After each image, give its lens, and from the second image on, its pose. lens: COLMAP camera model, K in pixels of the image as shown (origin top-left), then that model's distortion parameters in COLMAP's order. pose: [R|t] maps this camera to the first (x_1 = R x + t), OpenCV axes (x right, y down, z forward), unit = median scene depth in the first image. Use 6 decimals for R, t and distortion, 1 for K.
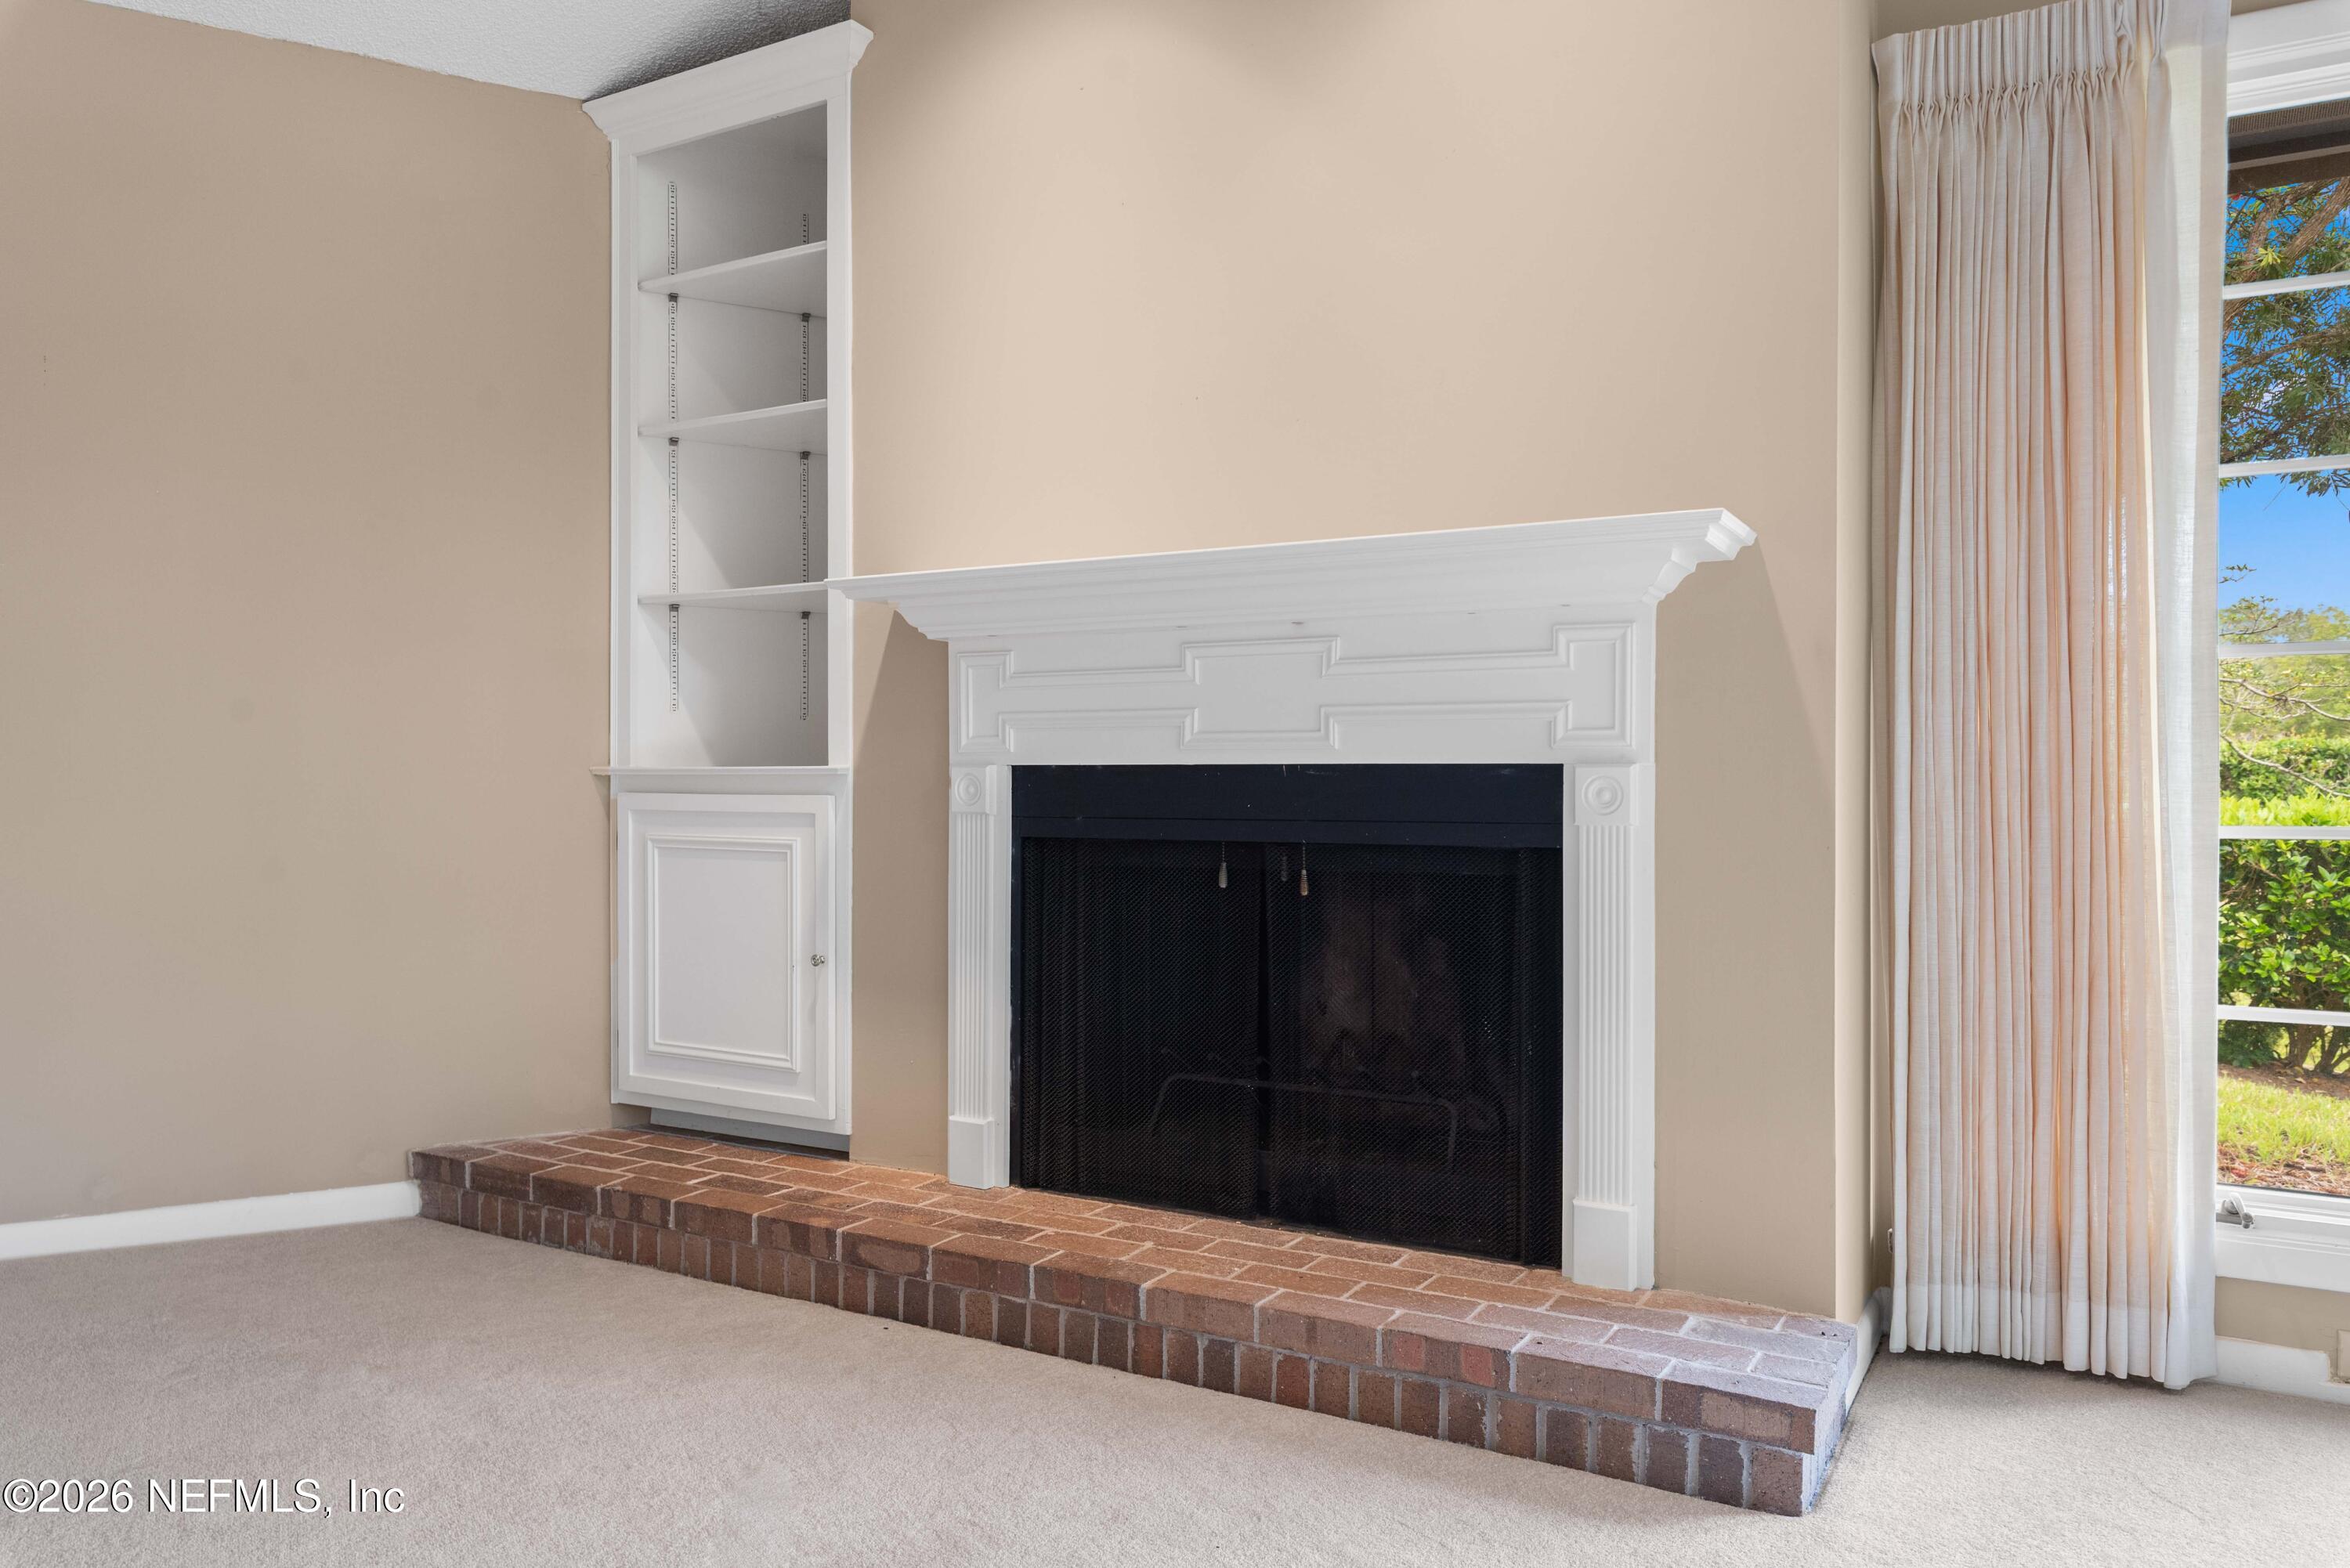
lens RADIAL K [[1655.1, 0, 1163.1], [0, 1655.1, 767.0], [0, 0, 1]] dist [-0.003136, 0.005001]
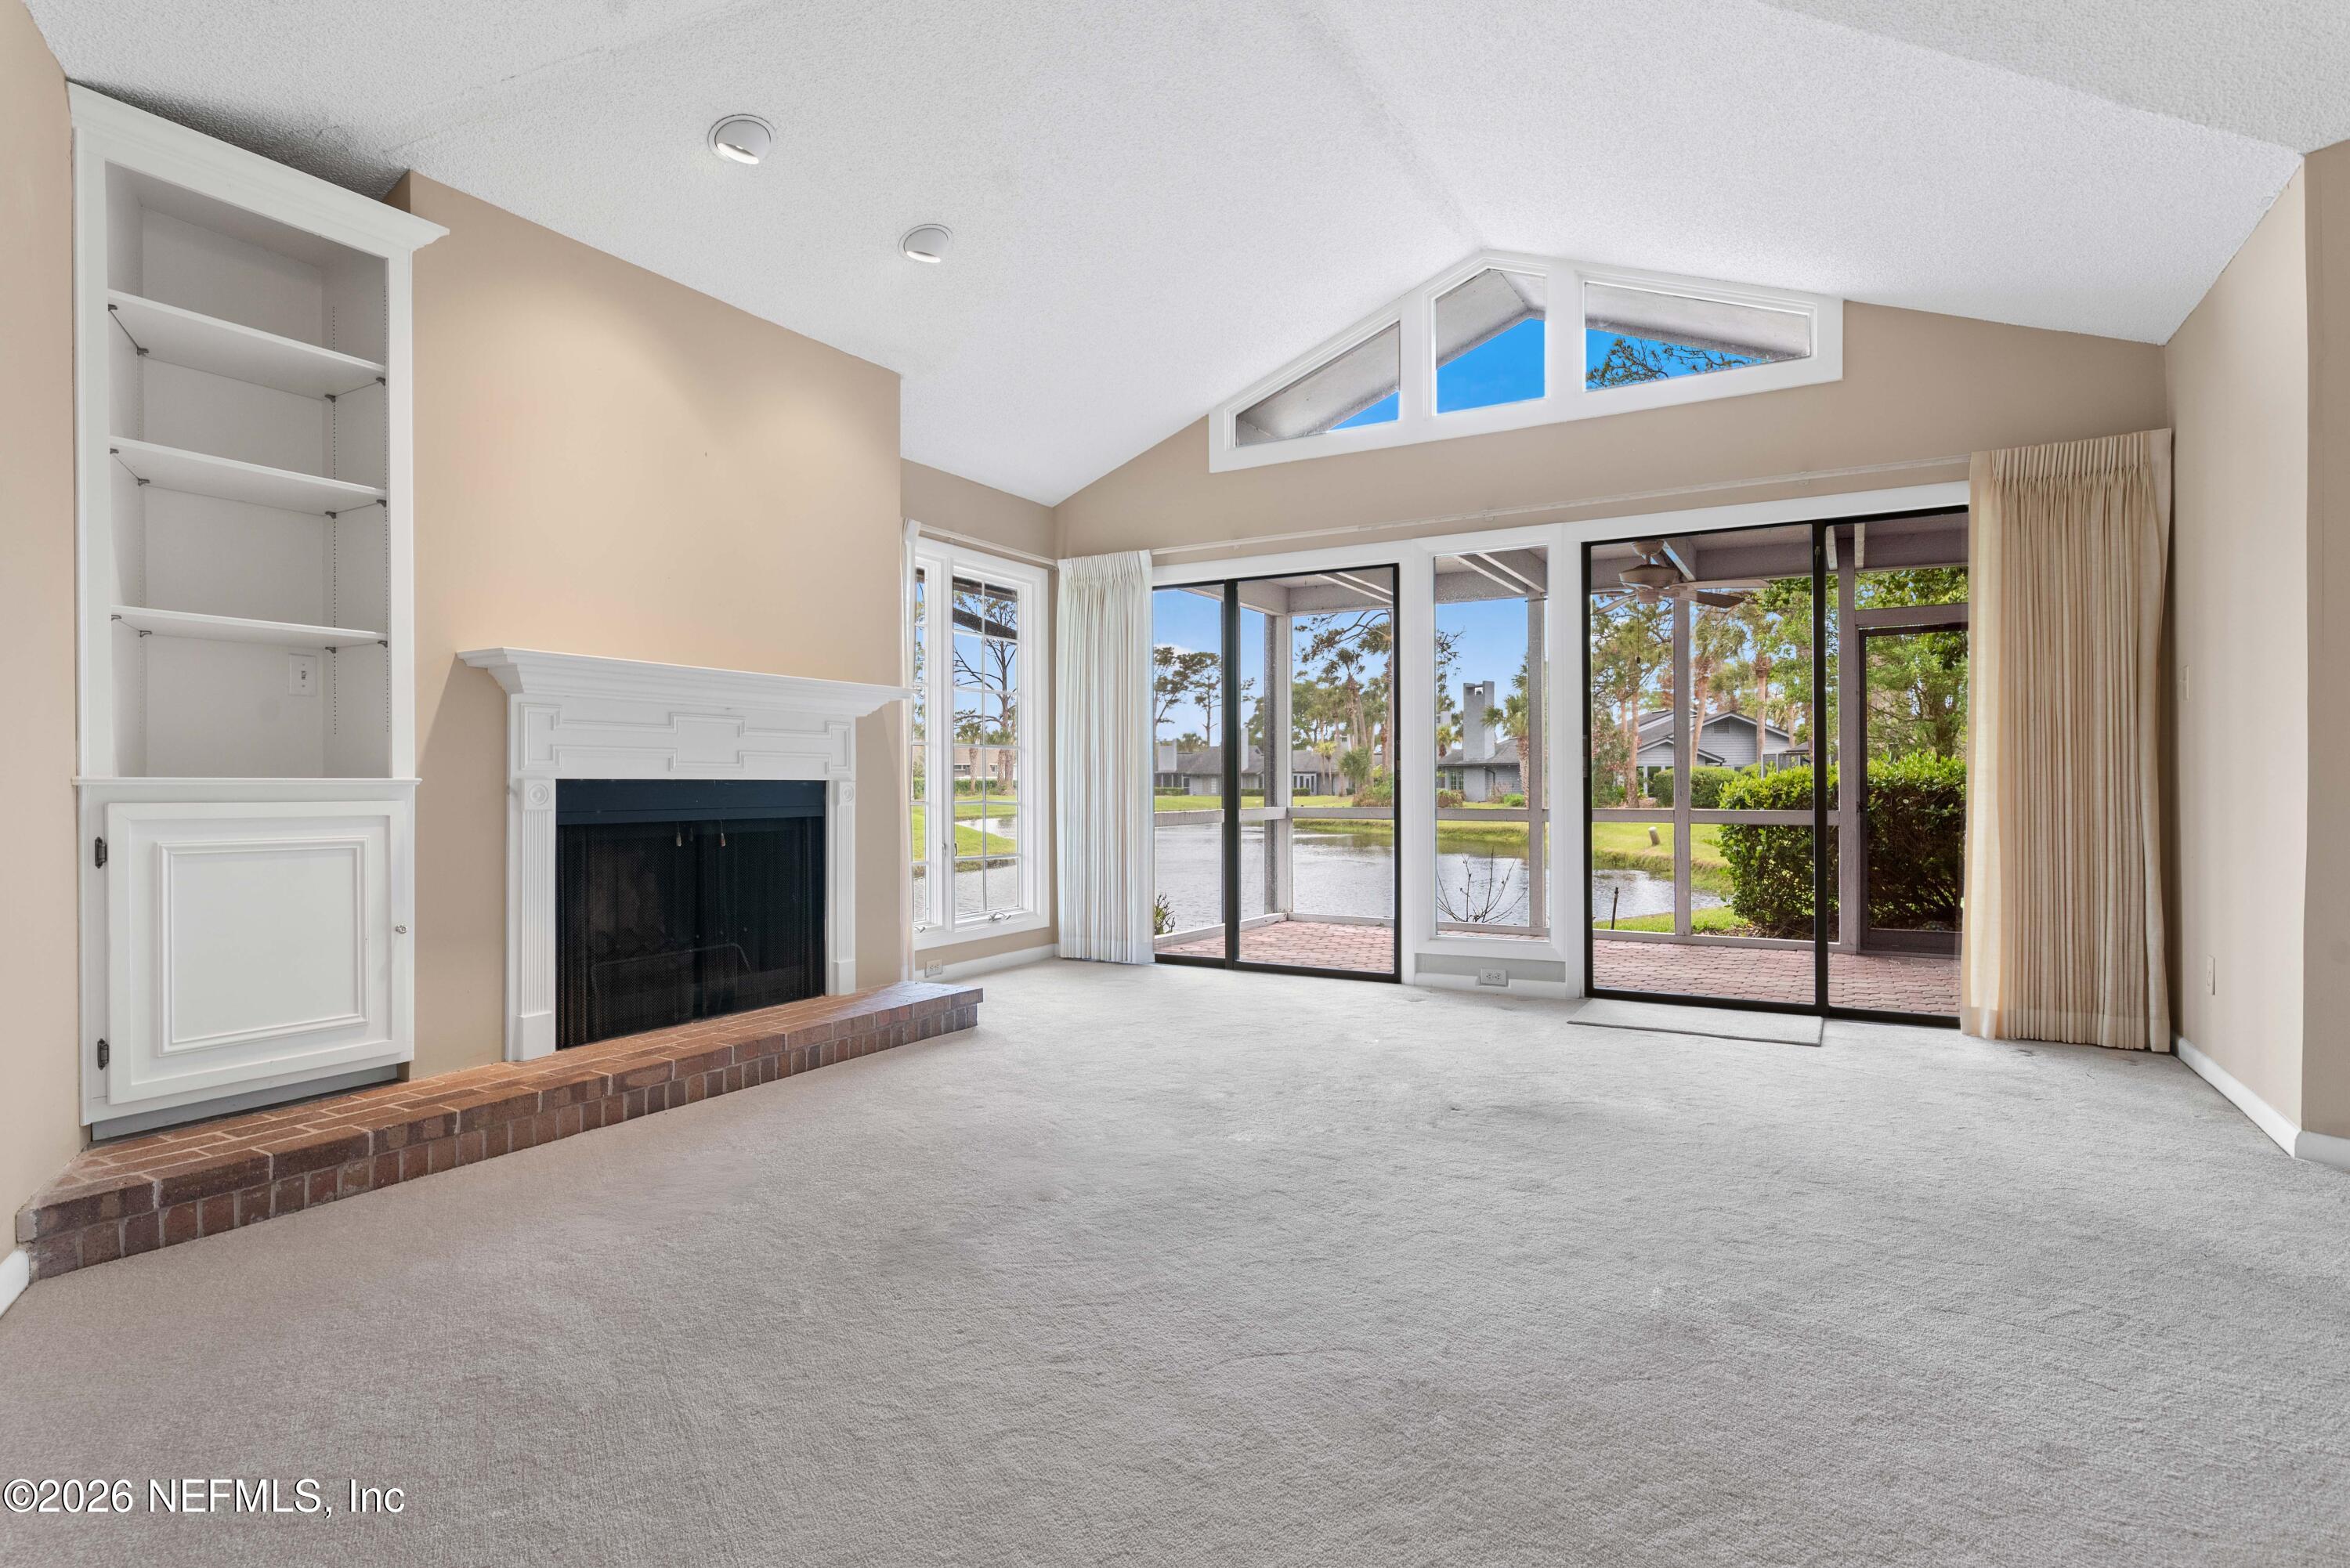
lens RADIAL K [[1193.2, 0, 1165.5], [0, 1193.2, 786.5], [0, 0, 1]] dist [-0.002942, 0.002421]
pose [[-0.013929, 0.002165, 0.999901, -1.214477], [-0.002985, 0.999993, -0.002207, 0.006971], [-0.999899, -0.003015, -0.013923, 0.445759]]
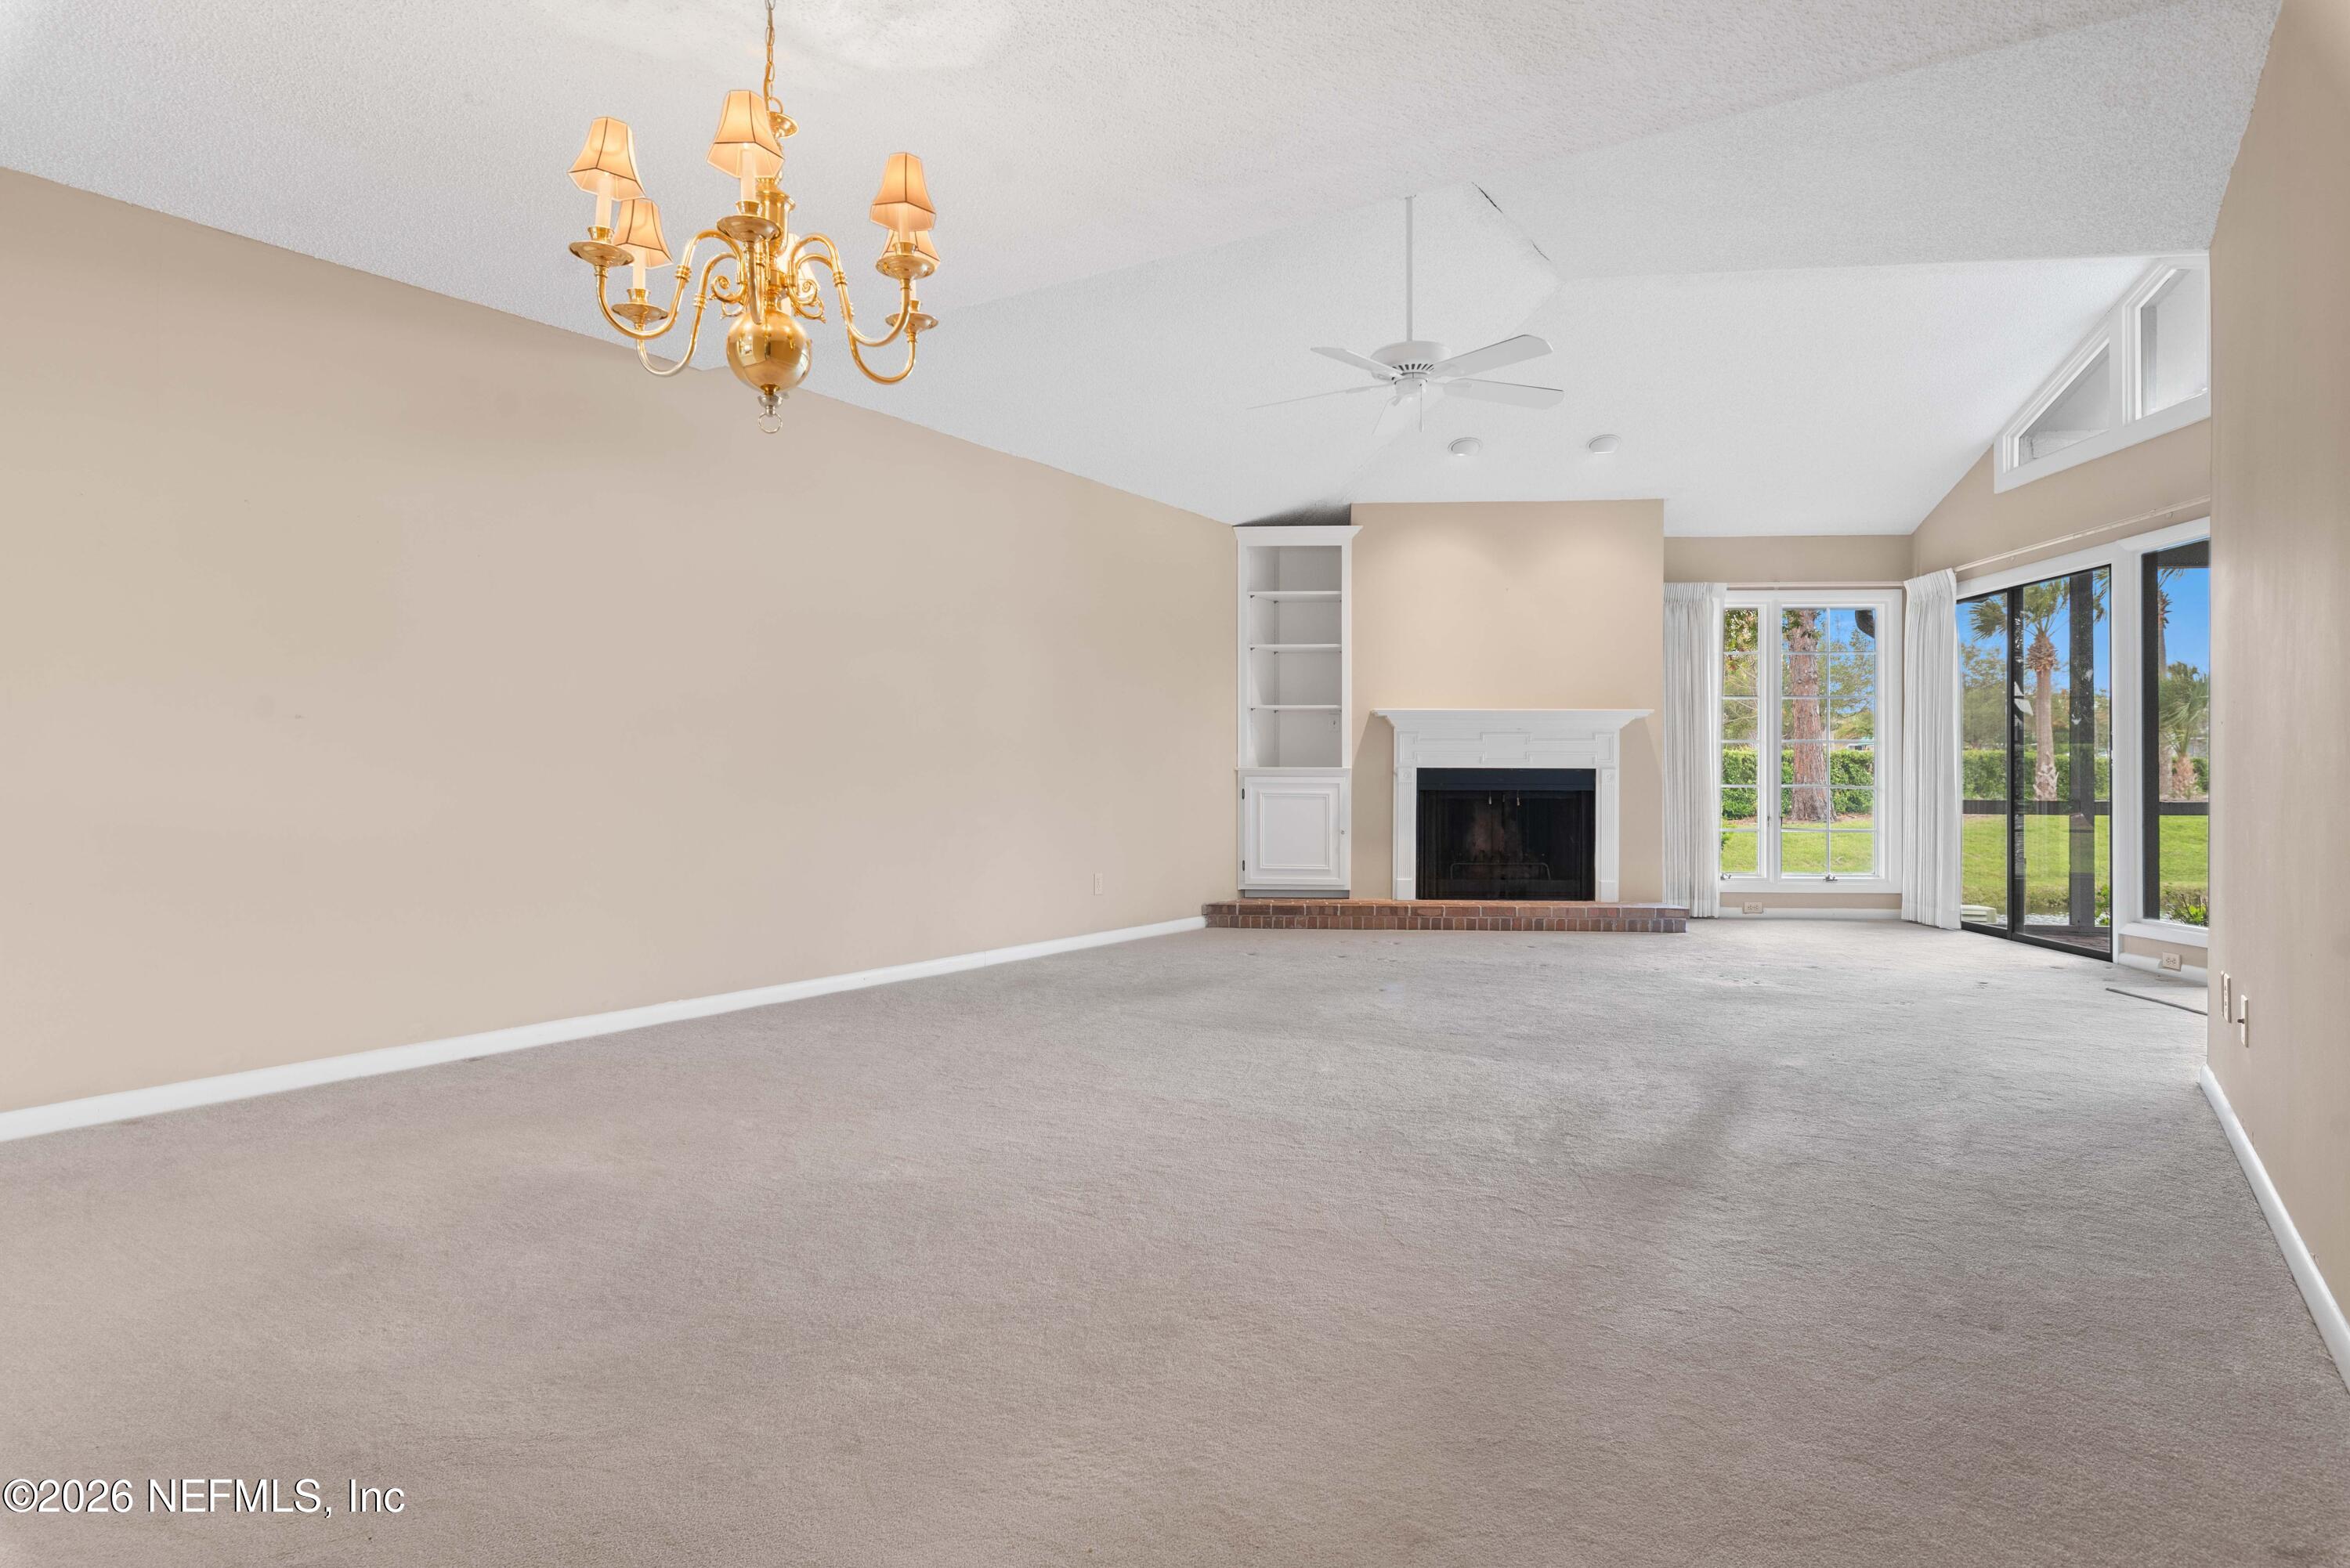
lens RADIAL K [[1368.3, 0, 1159.8], [0, 1368.3, 759.8], [0, 0, 1]] dist [0.002251, -0.000057]
pose [[0.888439, 0.009400, 0.458898, -1.753650], [-0.008255, 0.999956, -0.004503, -0.000189], [-0.458920, 0.000212, 0.888477, -1.128676]]
